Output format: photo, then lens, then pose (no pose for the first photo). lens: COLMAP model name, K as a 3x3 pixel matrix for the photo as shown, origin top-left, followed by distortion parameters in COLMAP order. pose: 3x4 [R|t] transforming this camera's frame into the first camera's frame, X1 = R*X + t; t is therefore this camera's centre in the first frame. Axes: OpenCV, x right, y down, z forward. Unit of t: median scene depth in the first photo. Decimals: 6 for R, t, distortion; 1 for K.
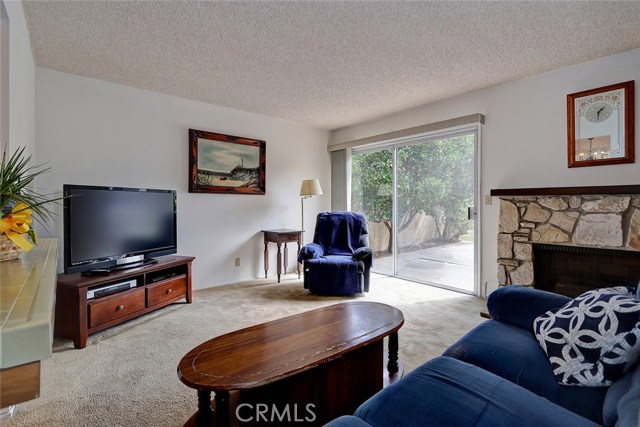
lens RADIAL K [[296.4, 0, 319.9], [0, 296.4, 206.6], [0, 0, 1]] dist [0.002137, -0.002628]
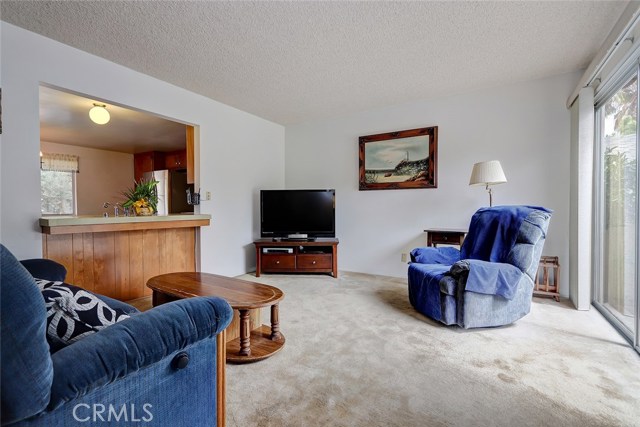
lens RADIAL K [[296.4, 0, 318.5], [0, 296.4, 213.7], [0, 0, 1]] dist [0.002137, -0.002628]
pose [[0.301935, 0.019292, -0.953133, 0.609674], [-0.001209, 0.999802, 0.019854, 0.022158], [0.953328, -0.004843, 0.301898, 0.448376]]
